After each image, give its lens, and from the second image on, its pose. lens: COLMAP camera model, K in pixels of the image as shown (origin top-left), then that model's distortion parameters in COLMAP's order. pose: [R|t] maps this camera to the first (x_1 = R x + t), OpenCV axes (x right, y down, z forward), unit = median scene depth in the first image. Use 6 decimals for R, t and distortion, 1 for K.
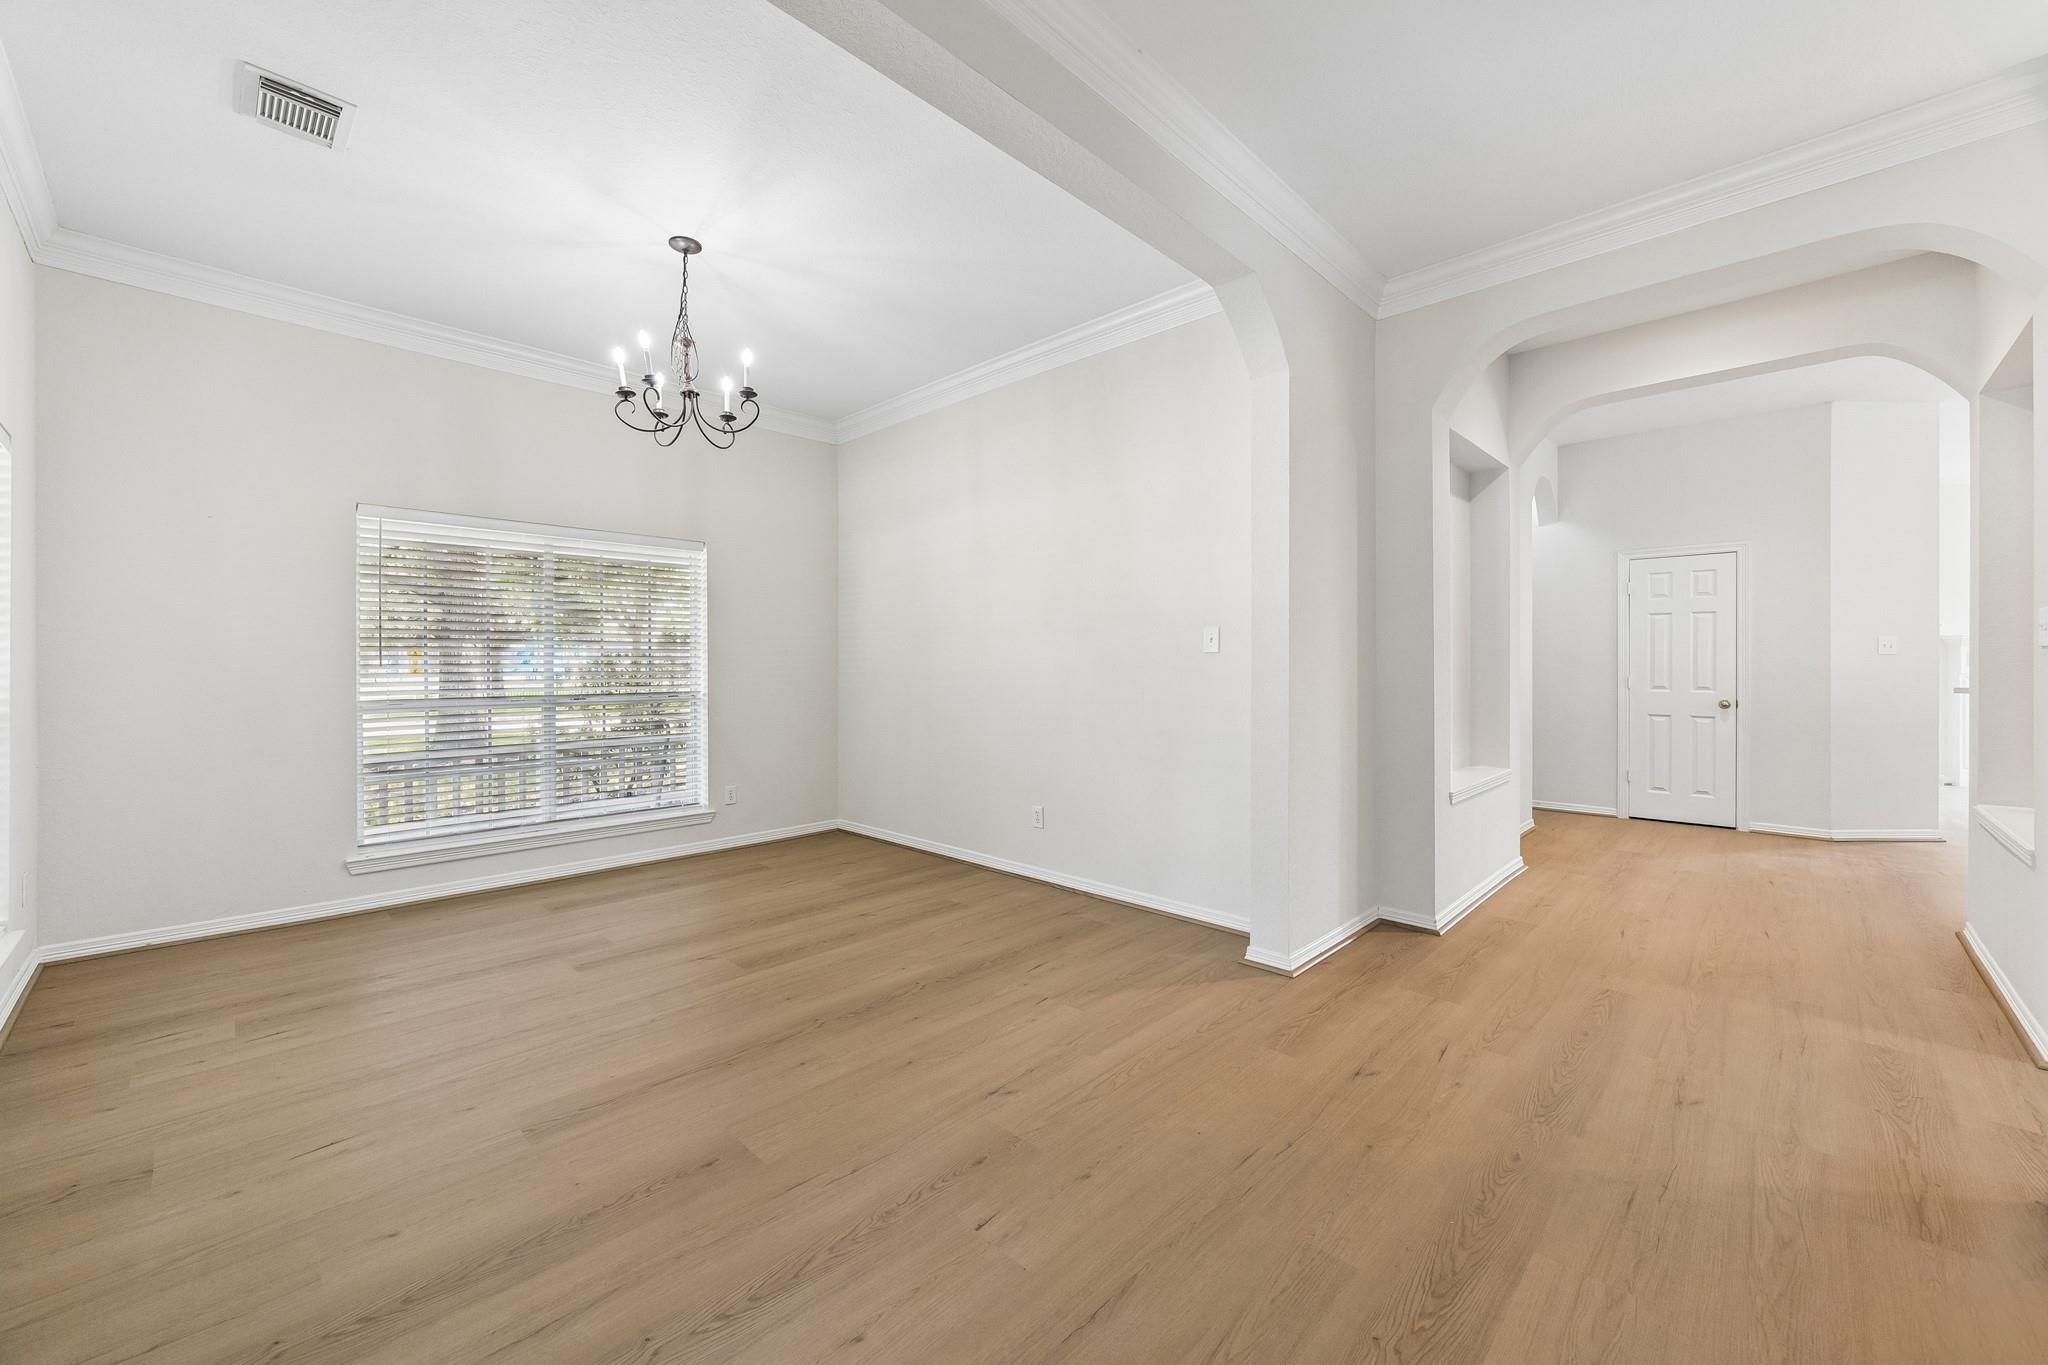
lens RADIAL K [[781.5, 0, 1009.8], [0, 781.5, 661.2], [0, 0, 1]] dist [-0.002401, -0.000013]
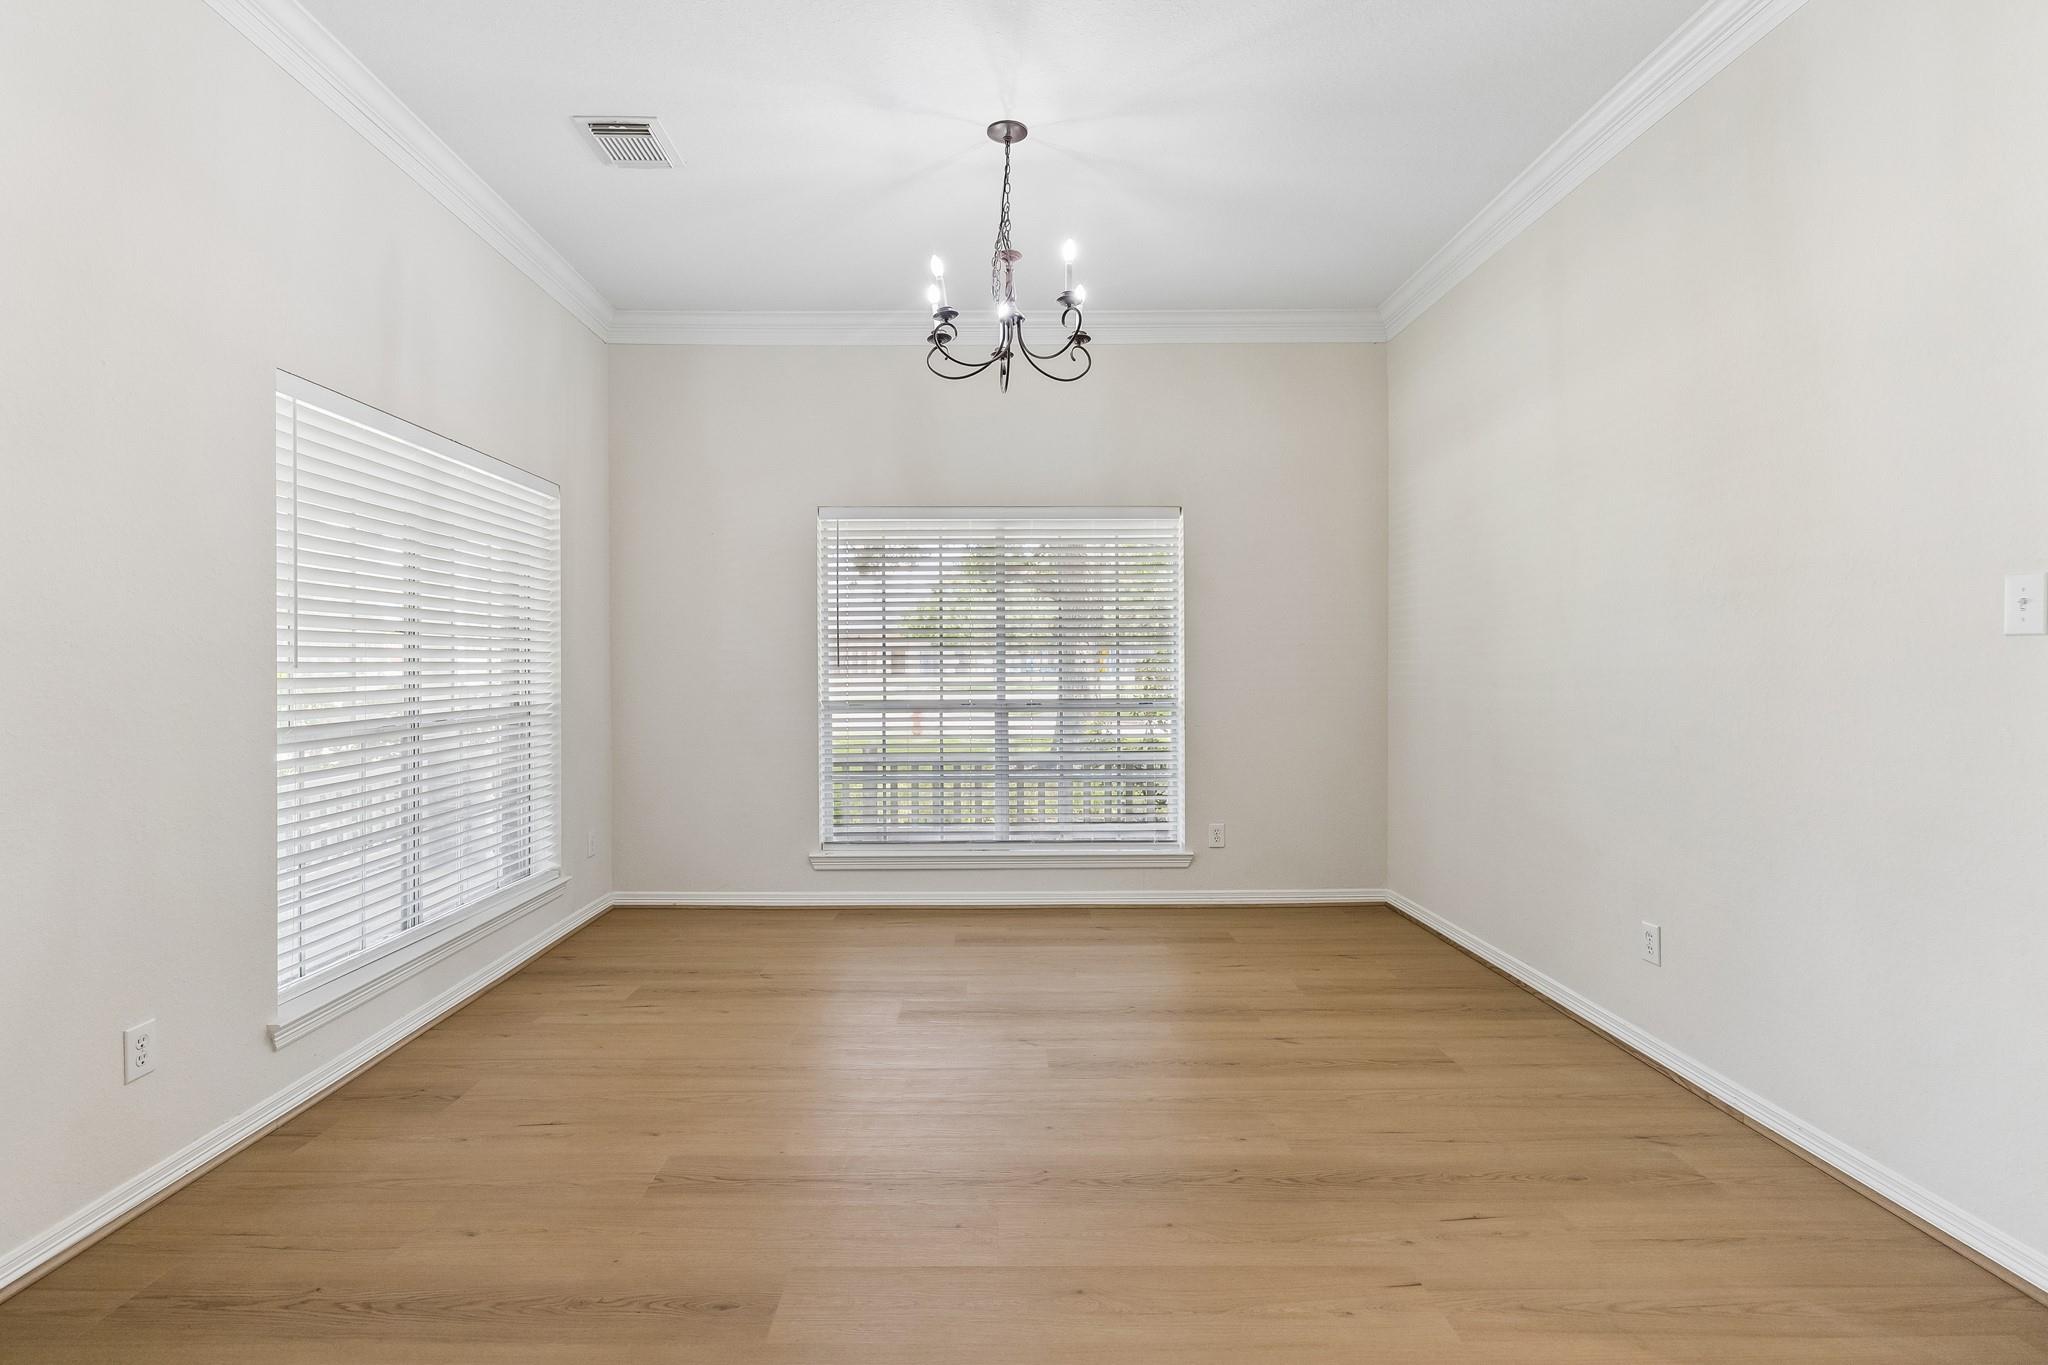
lens RADIAL K [[989.2, 0, 1012.9], [0, 989.2, 671.6], [0, 0, 1]] dist [-0.005912, -0.000312]
pose [[0.710391, 0.002874, -0.703801, 0.254275], [0.006368, 0.999924, 0.010511, 0.000702], [0.703778, -0.011949, 0.710319, 0.254600]]
